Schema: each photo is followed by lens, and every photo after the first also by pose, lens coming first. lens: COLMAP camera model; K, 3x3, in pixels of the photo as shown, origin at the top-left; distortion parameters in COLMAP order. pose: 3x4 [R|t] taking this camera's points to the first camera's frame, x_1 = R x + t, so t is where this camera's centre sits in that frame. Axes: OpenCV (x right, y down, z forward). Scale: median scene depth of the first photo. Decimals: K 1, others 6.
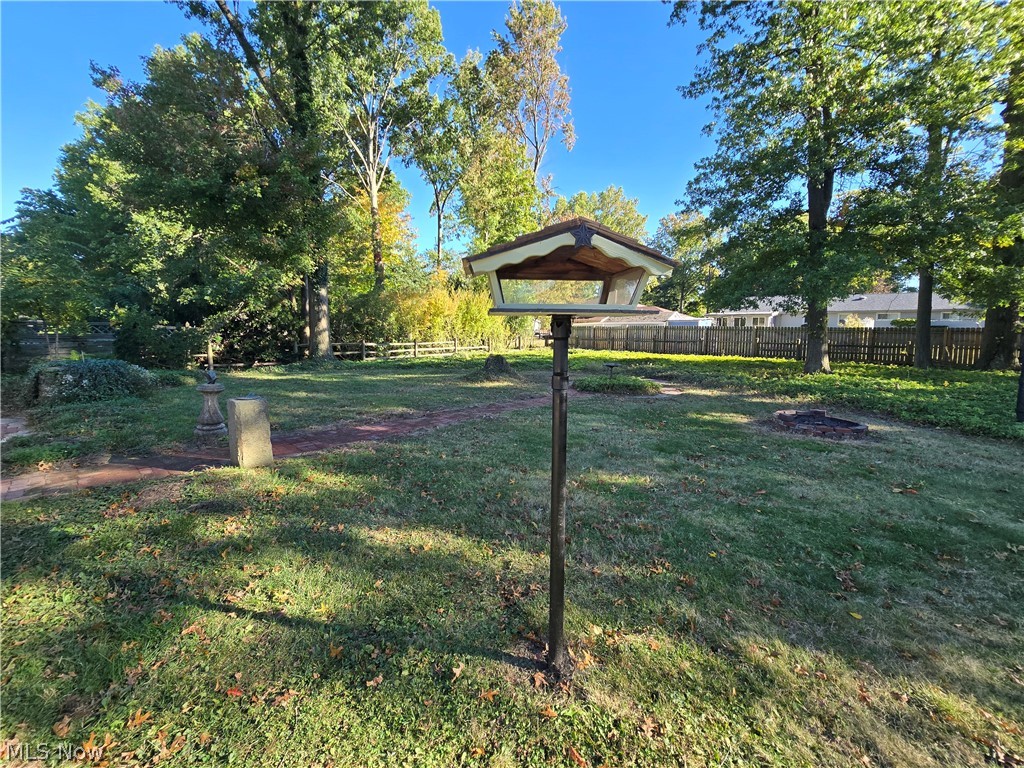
lens RADIAL K [[420.0, 0, 505.9], [0, 420.0, 365.9], [0, 0, 1]] dist [0.009259, -0.004520]
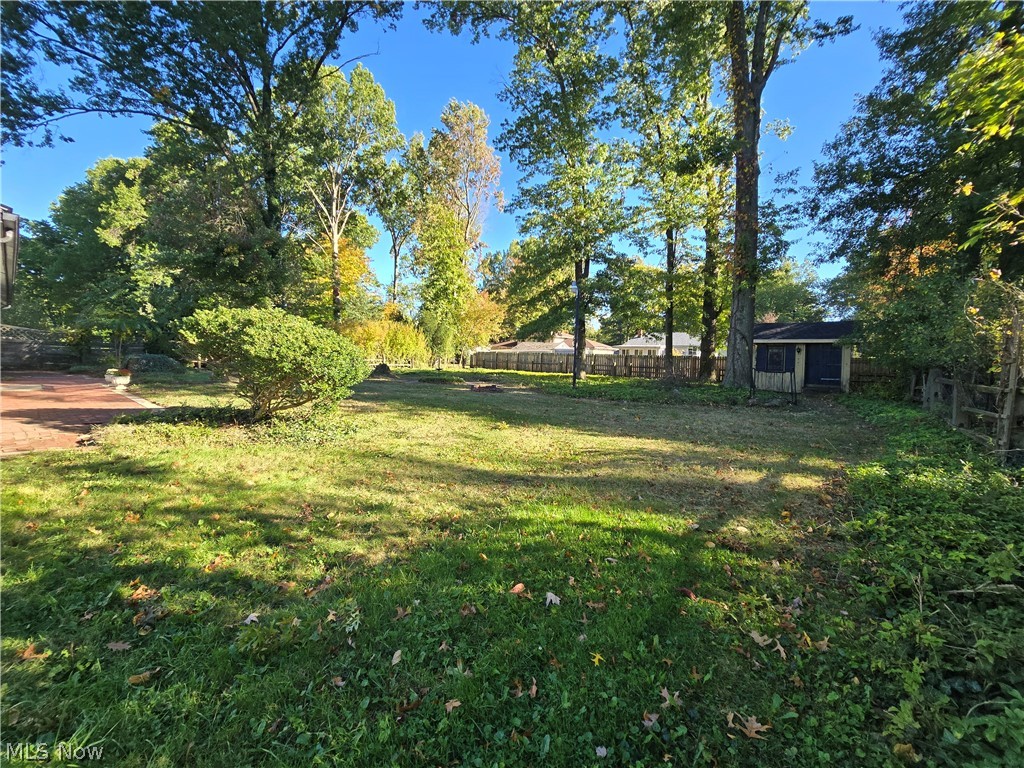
lens RADIAL K [[412.2, 0, 502.0], [0, 412.2, 371.6], [0, 0, 1]] dist [0.008430, -0.004599]
pose [[0.998515, 0.021696, 0.049973, 0.123284], [-0.018972, 0.998341, -0.054369, 0.028160], [-0.051069, 0.053341, 0.997270, -0.212309]]
